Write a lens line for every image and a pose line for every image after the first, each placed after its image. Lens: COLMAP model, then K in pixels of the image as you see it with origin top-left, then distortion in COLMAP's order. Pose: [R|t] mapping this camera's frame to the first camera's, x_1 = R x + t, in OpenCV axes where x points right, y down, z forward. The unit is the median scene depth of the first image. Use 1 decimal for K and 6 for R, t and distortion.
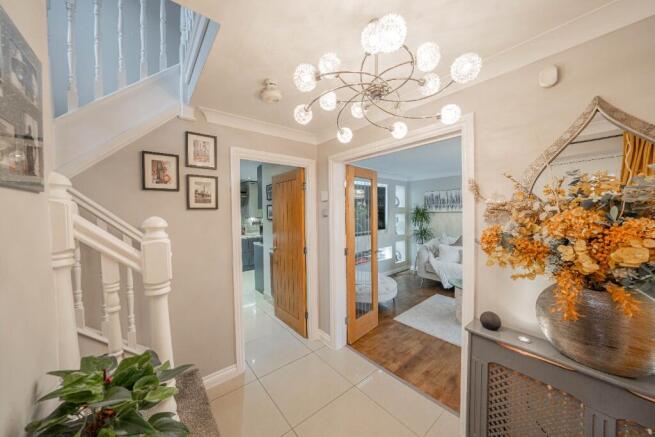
lens RADIAL K [[225.1, 0, 327.8], [0, 225.1, 217.0], [0, 0, 1]] dist [-0.030331, 0.006248]
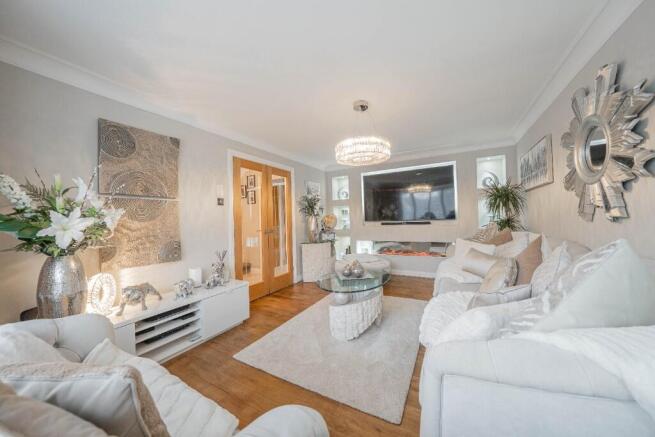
lens RADIAL K [[225.1, 0, 327.8], [0, 225.1, 217.0], [0, 0, 1]] dist [-0.030331, 0.006248]
pose [[0.367213, 0.000715, -0.930136, 2.559658], [0.004651, 0.999986, 0.002605, 0.140580], [0.930125, -0.005283, 0.367205, 0.950610]]
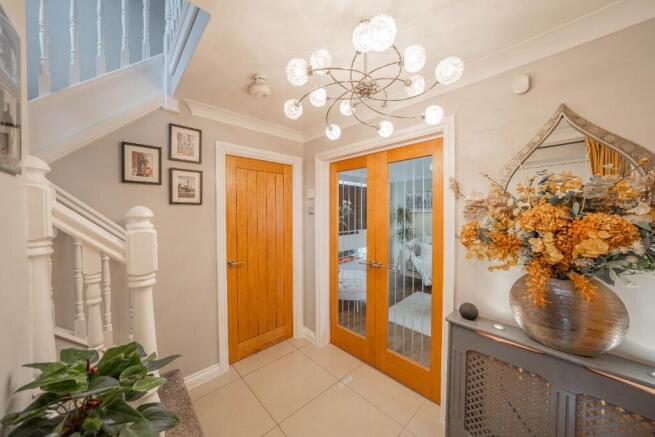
lens RADIAL K [[225.1, 0, 327.8], [0, 225.1, 217.0], [0, 0, 1]] dist [-0.030331, 0.006248]
pose [[0.997423, 0.009848, 0.071064, -0.014619], [-0.009542, 0.999944, -0.004637, 0.021679], [-0.071105, 0.003947, 0.997461, -0.012277]]
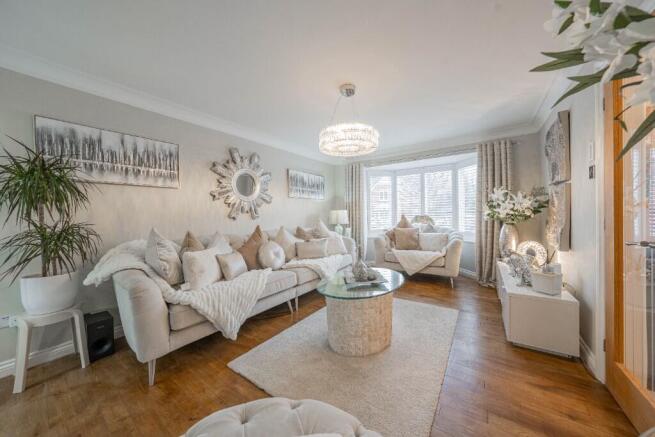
lens RADIAL K [[225.1, 0, 327.8], [0, 225.1, 217.0], [0, 0, 1]] dist [-0.030331, 0.006248]
pose [[-0.264018, 0.004600, 0.964507, 0.071068], [0.045808, 0.998920, 0.007775, 0.165290], [-0.963429, 0.046235, -0.263944, 2.186931]]
